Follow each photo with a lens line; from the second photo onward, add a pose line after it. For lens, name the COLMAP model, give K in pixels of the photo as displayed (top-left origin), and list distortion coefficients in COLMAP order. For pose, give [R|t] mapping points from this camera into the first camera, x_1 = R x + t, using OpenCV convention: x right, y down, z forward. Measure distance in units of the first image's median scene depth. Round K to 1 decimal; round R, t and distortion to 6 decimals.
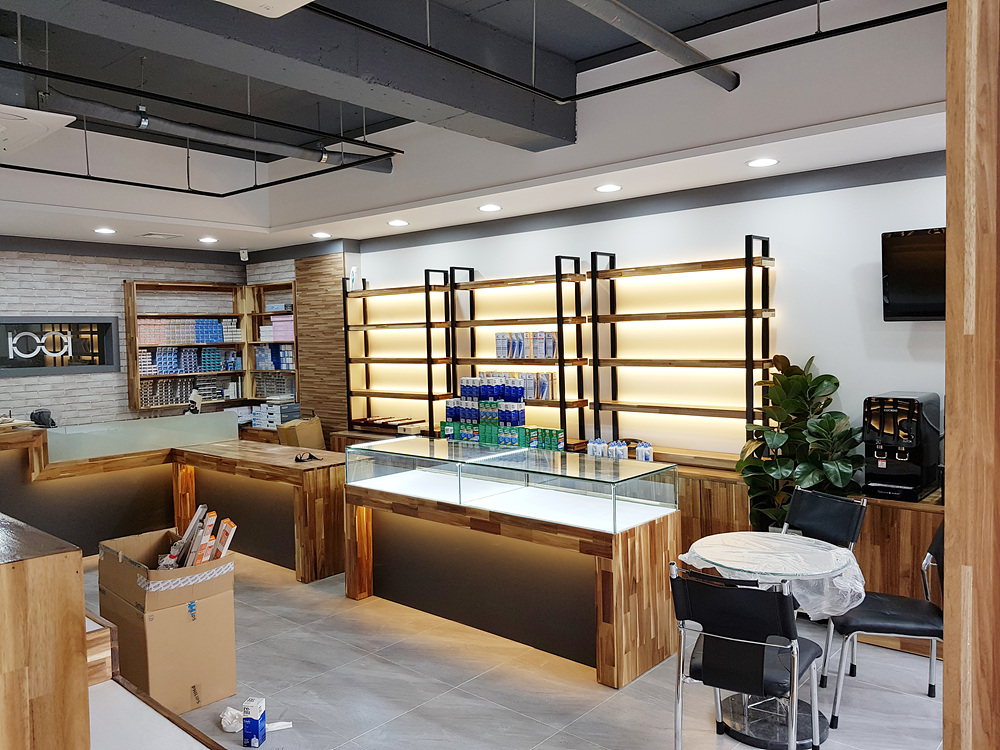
lens RADIAL K [[780.7, 0, 494.8], [0, 780.7, 373.3], [0, 0, 1]] dist [0.092445, -0.158502]
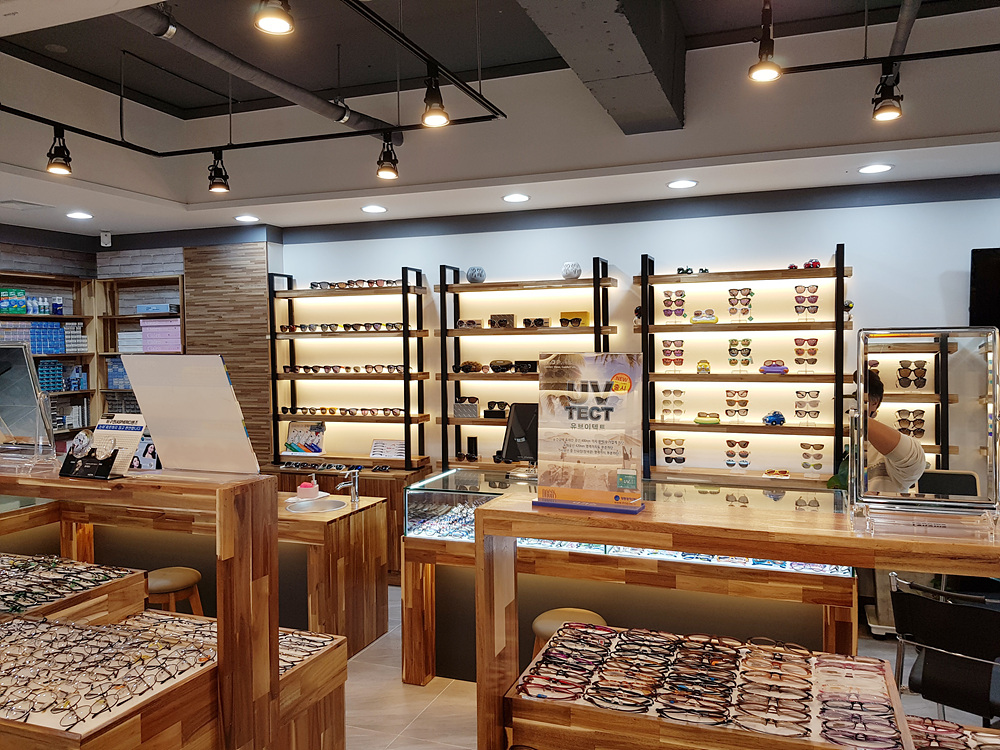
lens RADIAL K [[784.1, 0, 509.4], [0, 784.1, 374.5], [0, 0, 1]] dist [0.065045, -0.096427]
pose [[0.932125, -0.005690, 0.362091, -0.301504], [0.010959, 0.999862, -0.012500, -0.006714], [-0.361970, 0.015620, 0.932059, 0.189962]]
